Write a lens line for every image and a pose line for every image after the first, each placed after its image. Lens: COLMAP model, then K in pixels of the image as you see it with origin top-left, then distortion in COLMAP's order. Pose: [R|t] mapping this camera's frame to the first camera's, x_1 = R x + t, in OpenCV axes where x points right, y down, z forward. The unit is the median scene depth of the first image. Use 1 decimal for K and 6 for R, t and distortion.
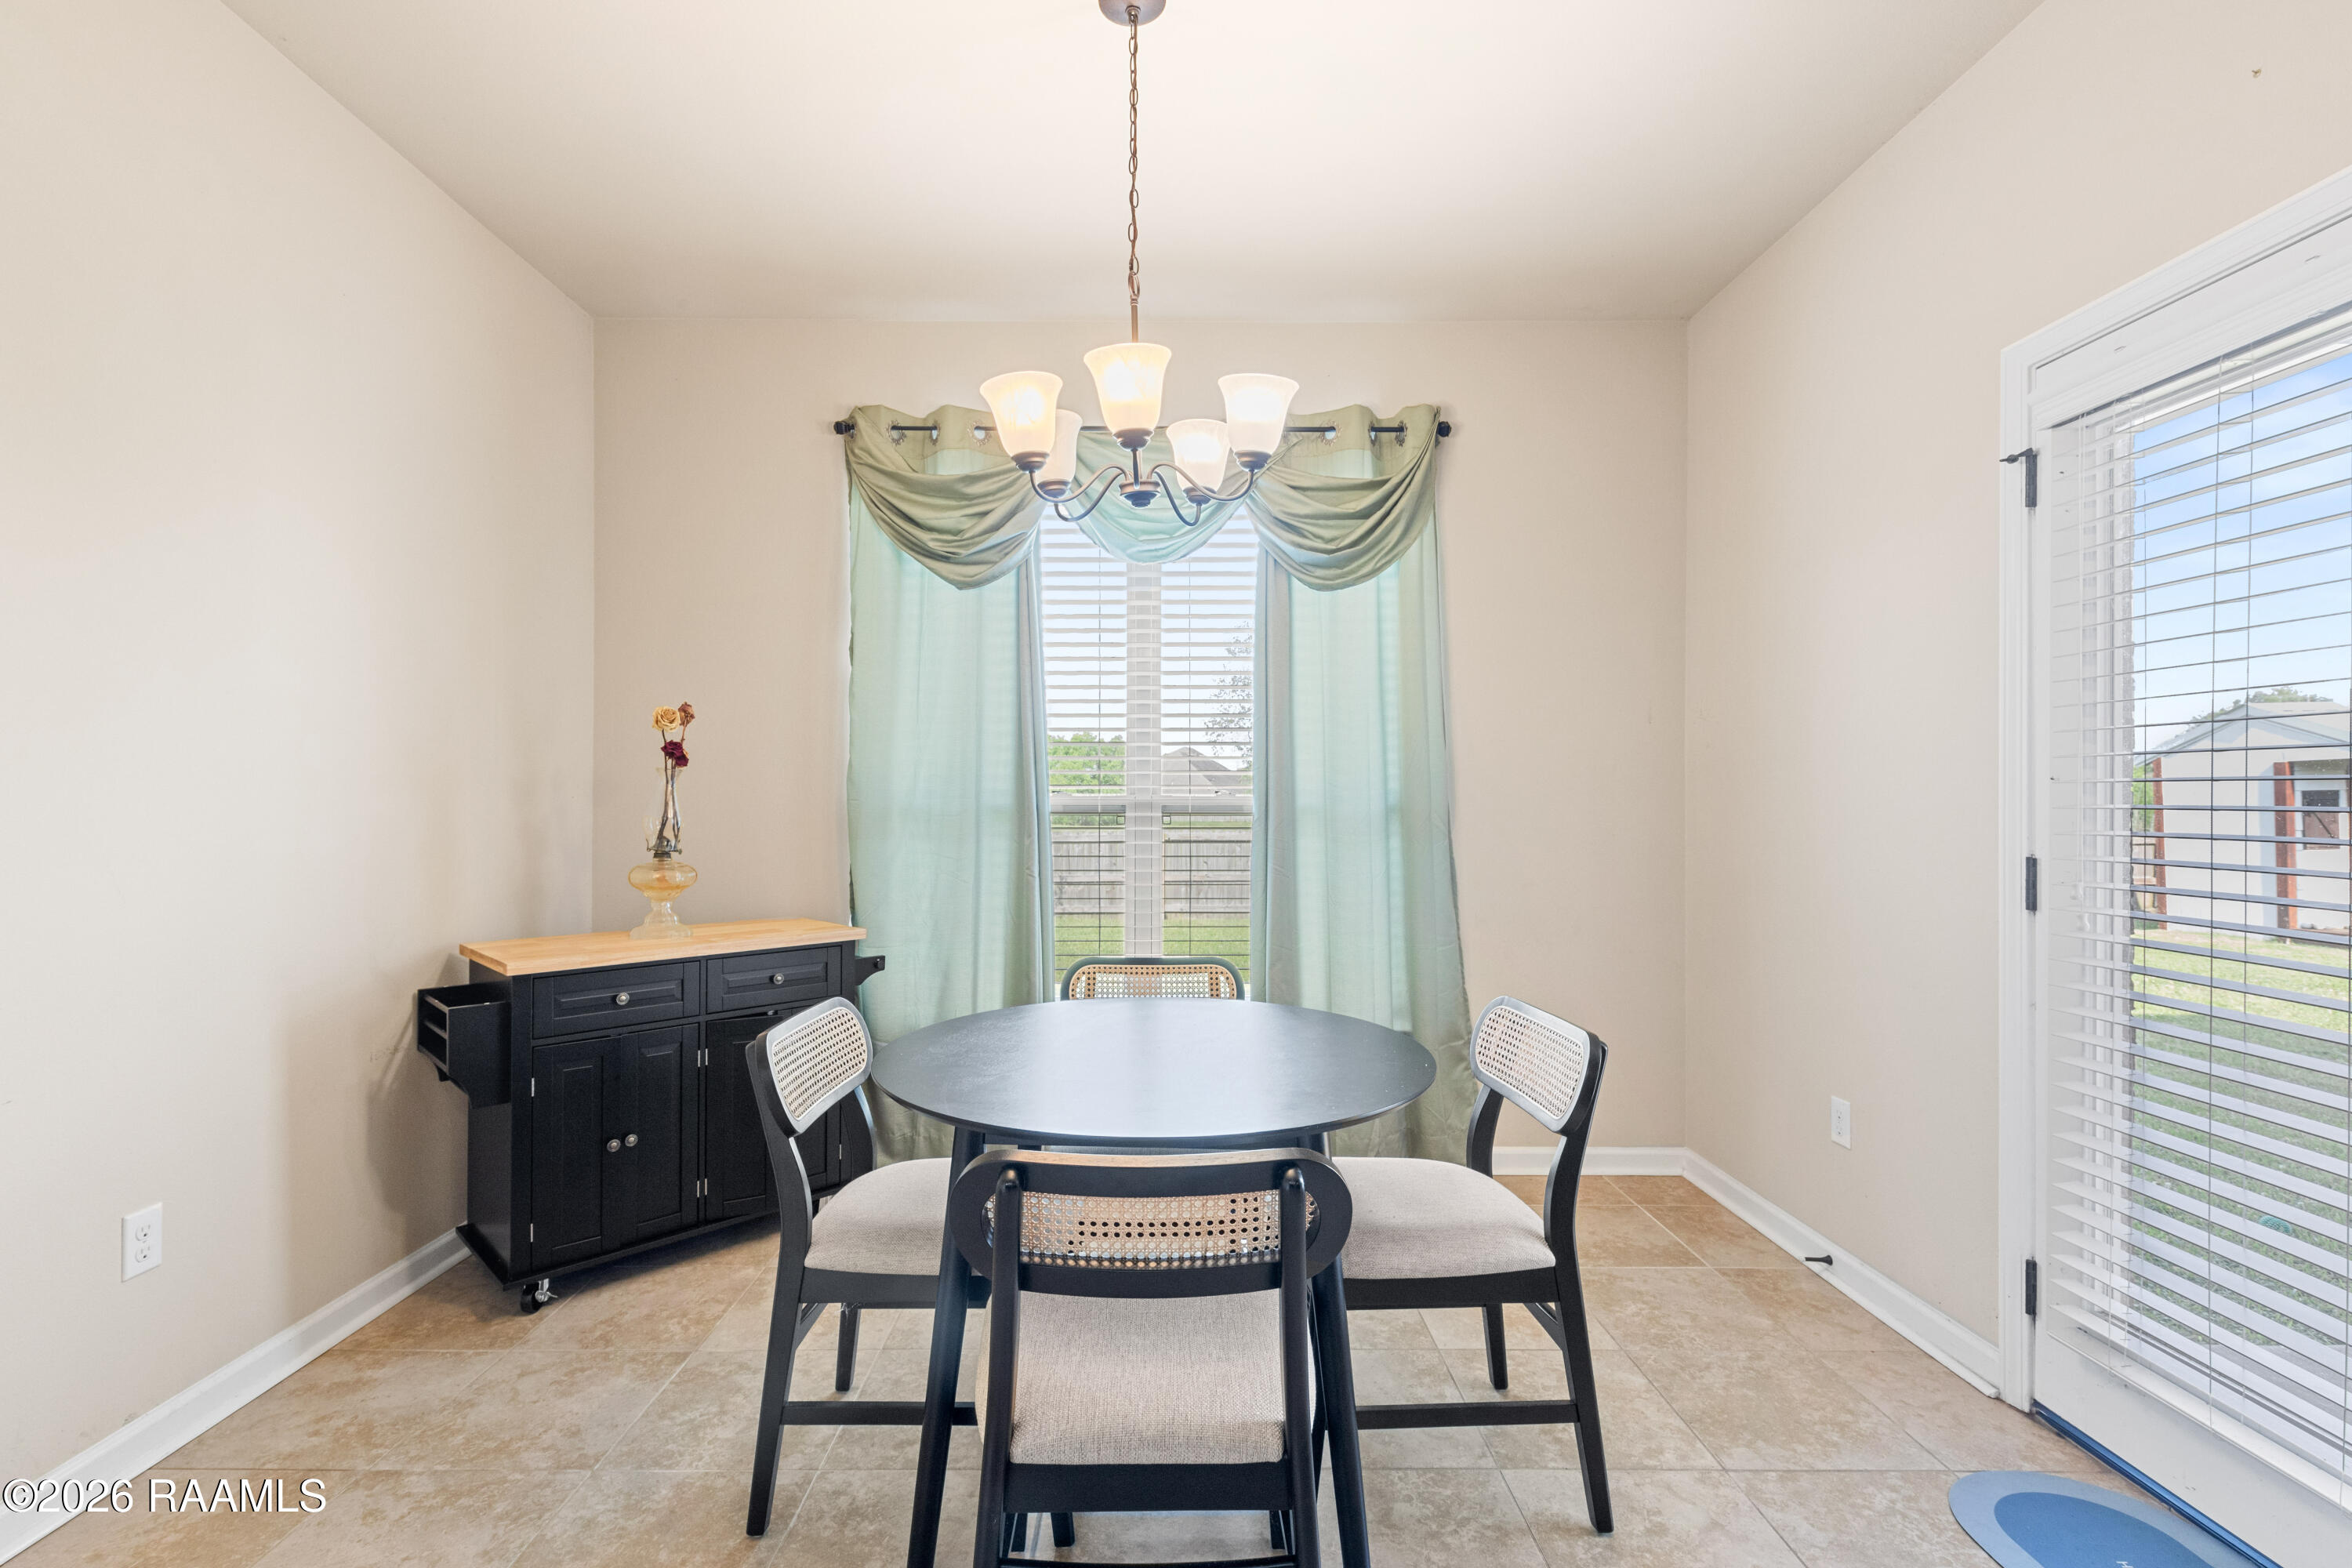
lens RADIAL K [[1042.7, 0, 1165.9], [0, 1042.7, 794.2], [0, 0, 1]] dist [0.002019, -0.000018]
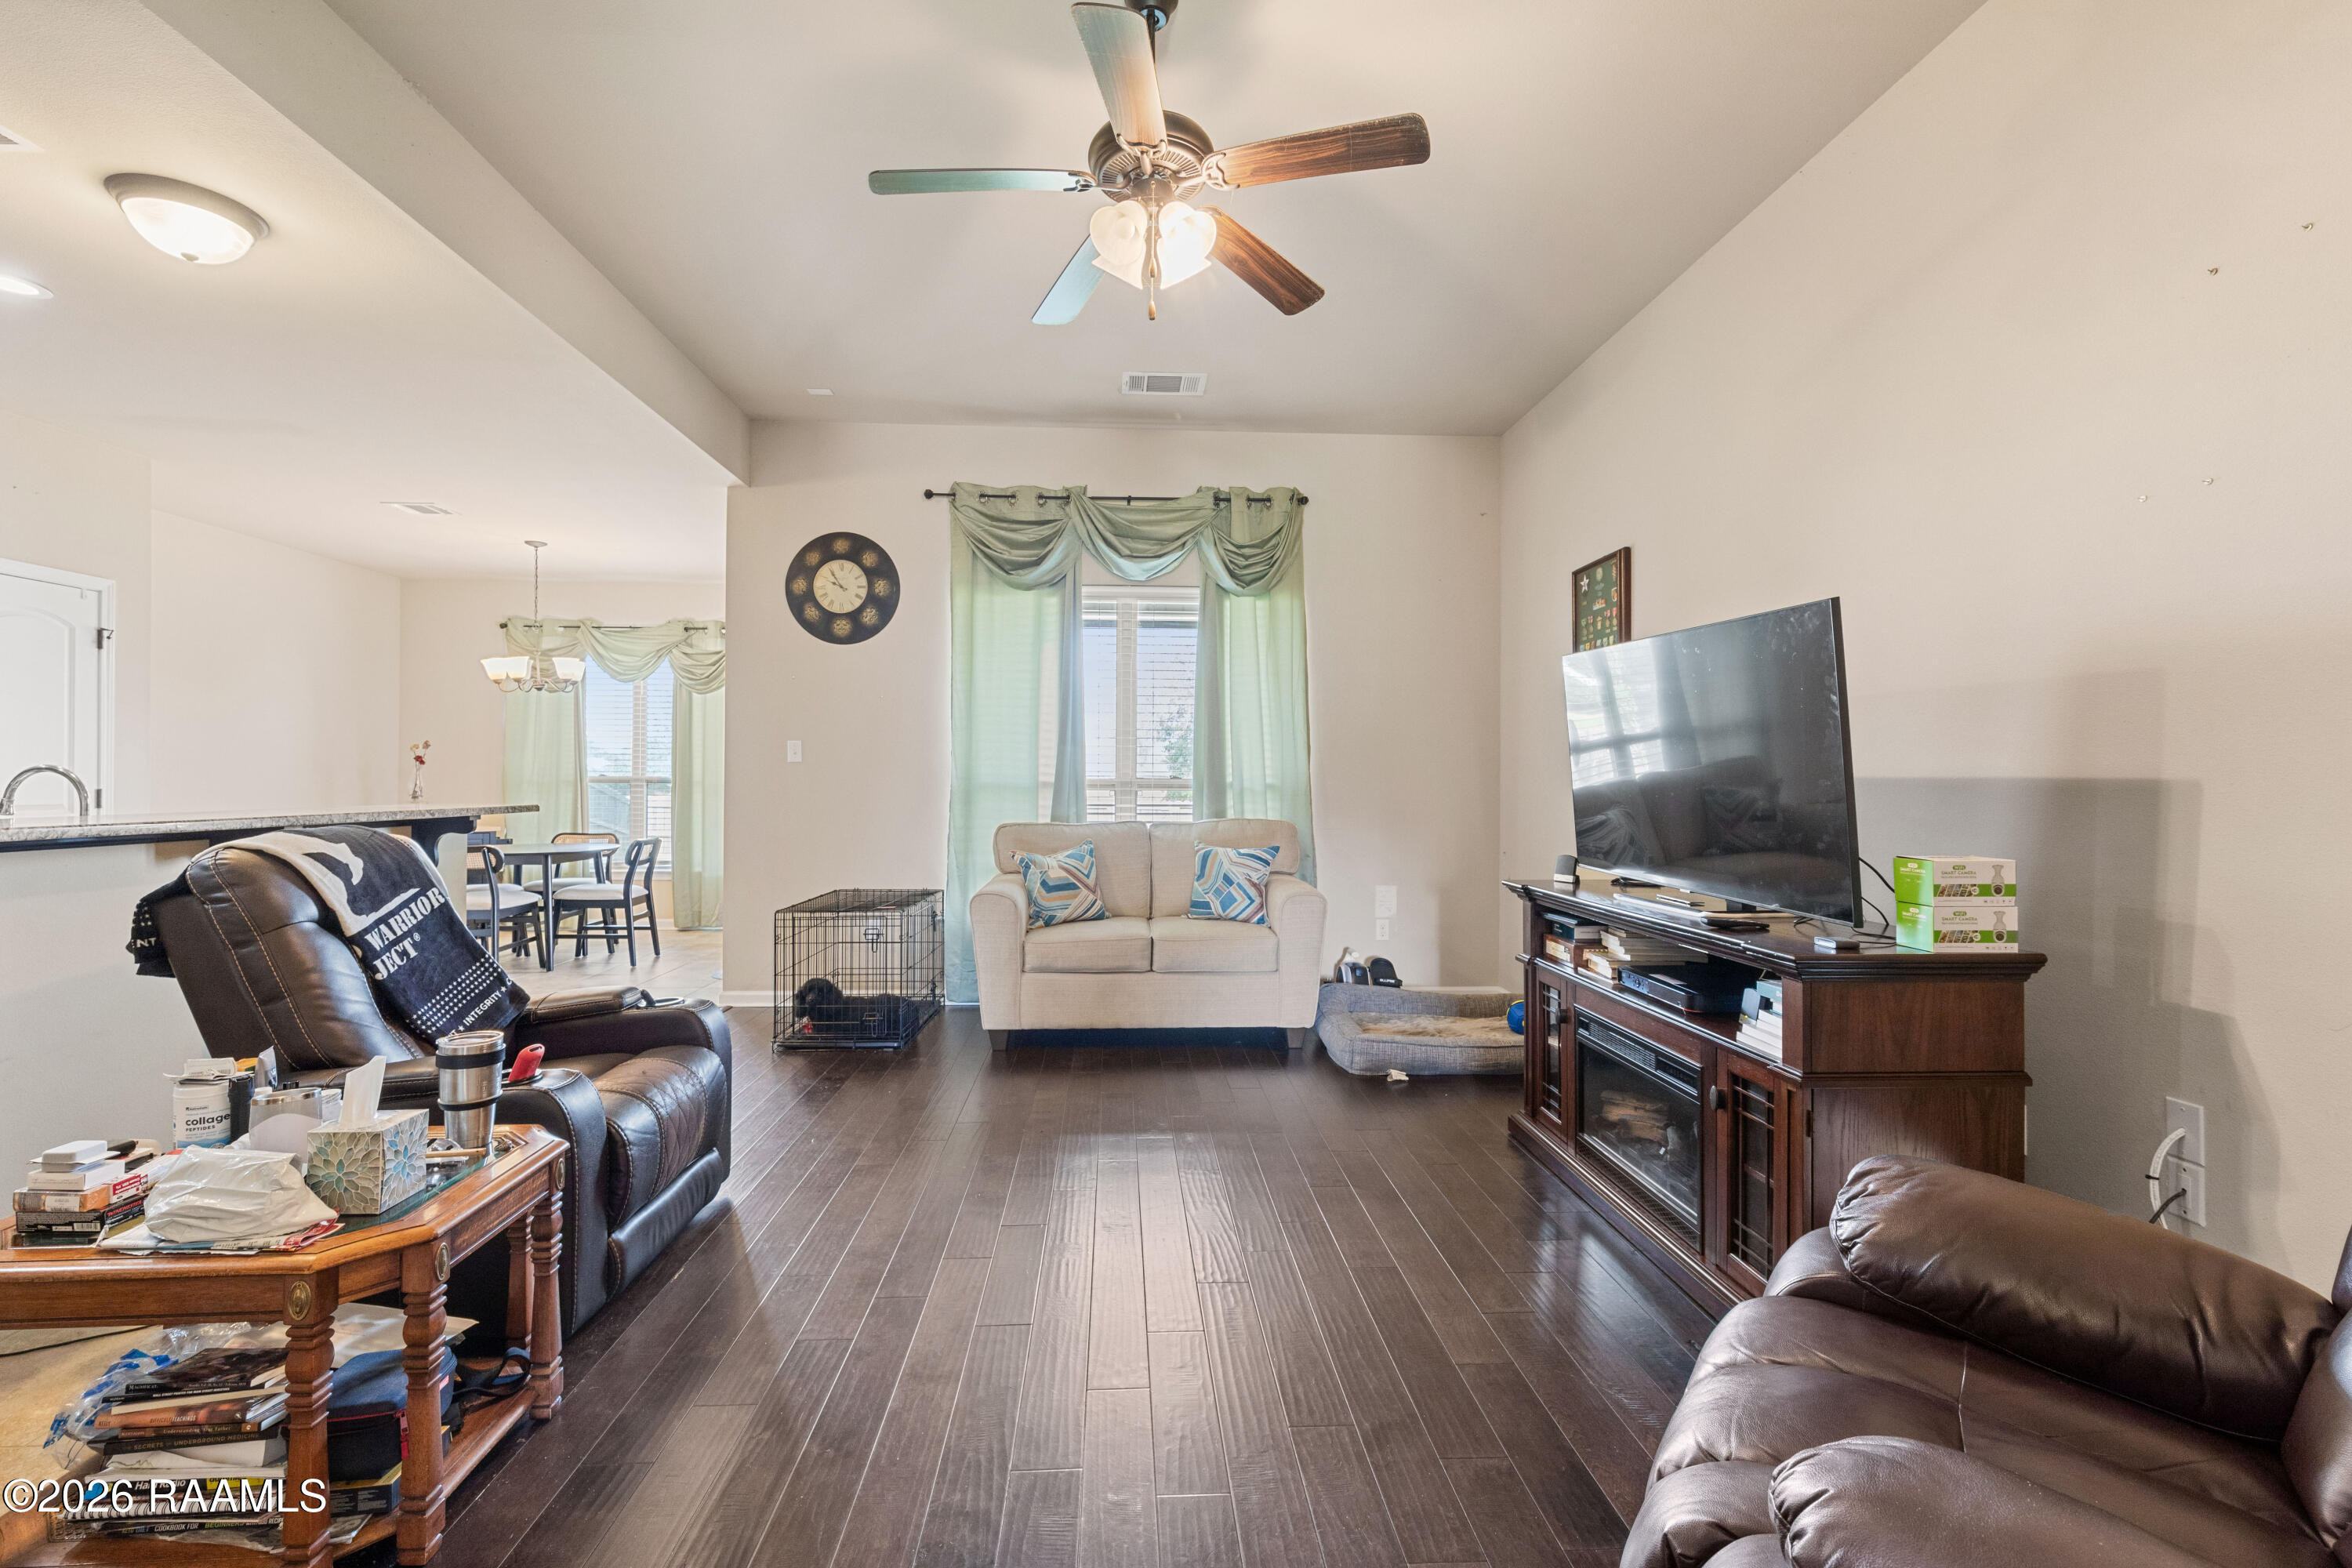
lens RADIAL K [[1042.7, 0, 1165.9], [0, 1042.7, 794.2], [0, 0, 1]] dist [0.002019, -0.000018]
pose [[0.998962, 0.000540, 0.045544, 1.156176], [-0.001298, 0.999861, 0.016619, 0.000407], [-0.045528, -0.016660, 0.998824, -1.549367]]
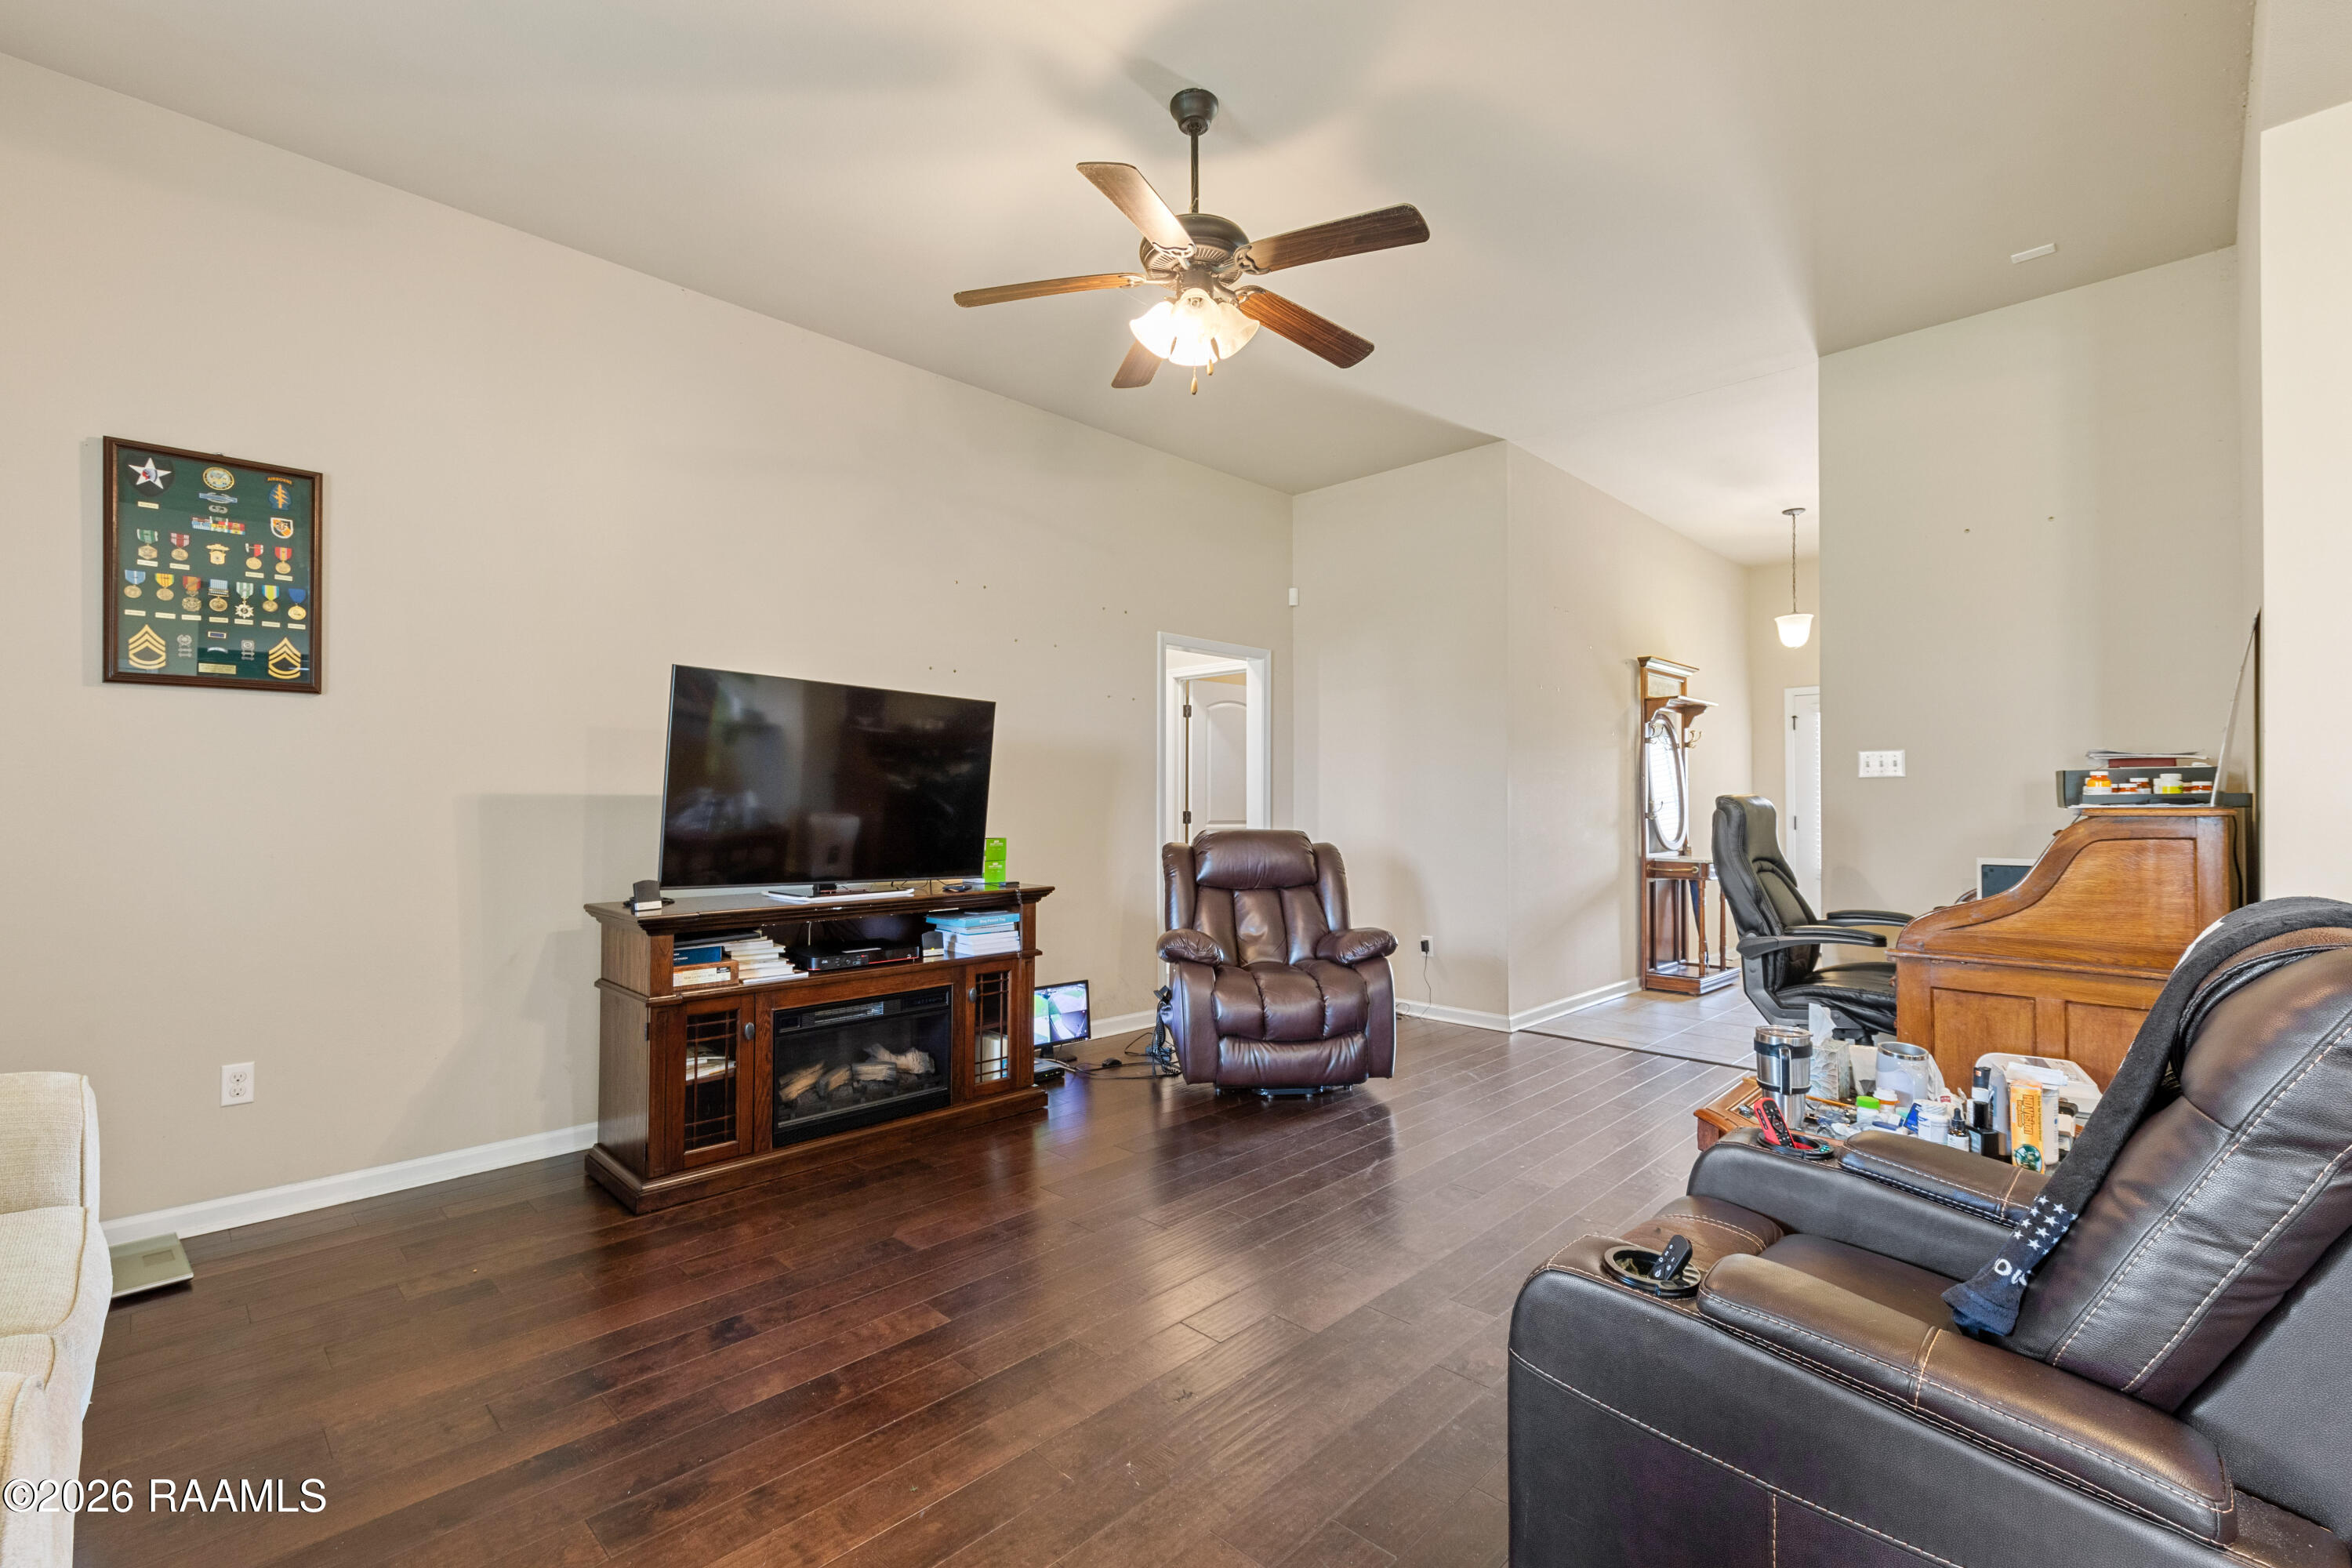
lens RADIAL K [[1026.6, 0, 1171.7], [0, 1026.6, 783.0], [0, 0, 1]] dist [0.002446, -0.000812]
pose [[-0.707810, 0.010538, 0.706324, 0.592656], [-0.004834, 0.999793, -0.019760, 0.003209], [-0.706386, -0.017400, -0.707613, -0.144880]]
